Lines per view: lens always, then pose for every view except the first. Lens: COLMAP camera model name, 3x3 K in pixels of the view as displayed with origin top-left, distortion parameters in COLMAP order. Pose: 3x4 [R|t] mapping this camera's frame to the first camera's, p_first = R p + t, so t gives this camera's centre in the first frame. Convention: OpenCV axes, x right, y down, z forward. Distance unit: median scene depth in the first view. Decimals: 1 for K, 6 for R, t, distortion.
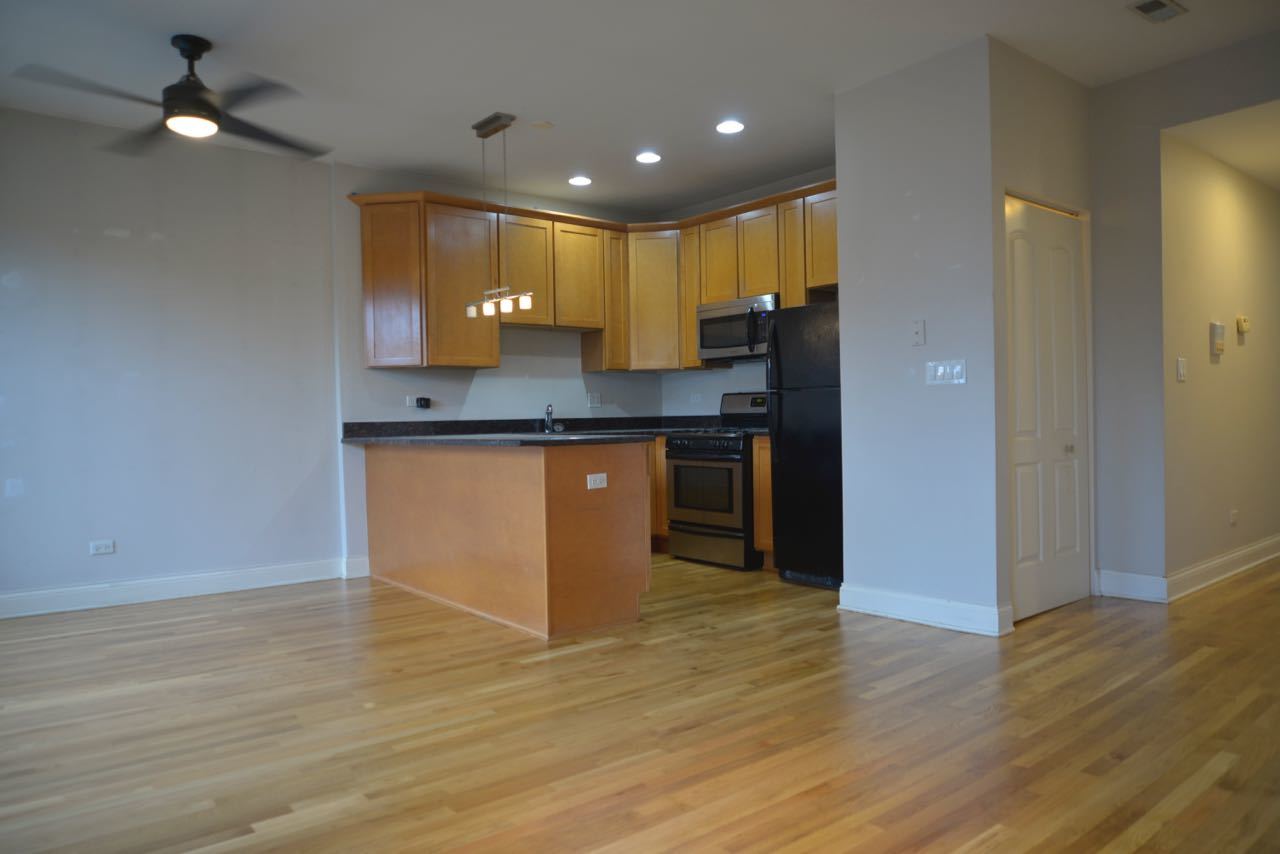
lens RADIAL K [[870.4, 0, 638.5], [0, 870.4, 441.9], [0, 0, 1]] dist [0.003004, -0.000292]
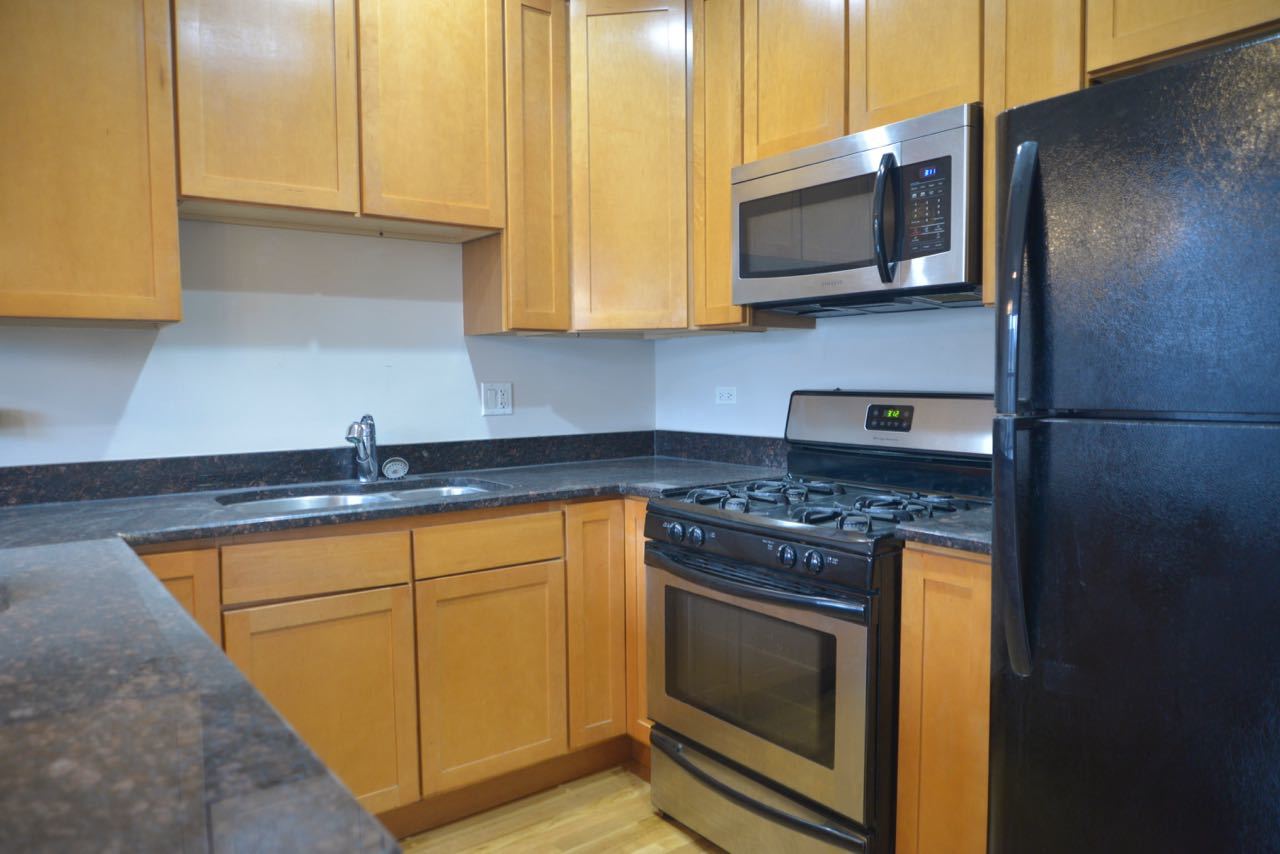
lens RADIAL K [[870.4, 0, 638.5], [0, 870.4, 441.9], [0, 0, 1]] dist [0.003004, -0.000292]
pose [[0.999361, 0.011659, -0.033779, 0.039873], [-0.010022, 0.998786, 0.048228, -0.051976], [0.034300, -0.047859, 0.998265, 0.606994]]
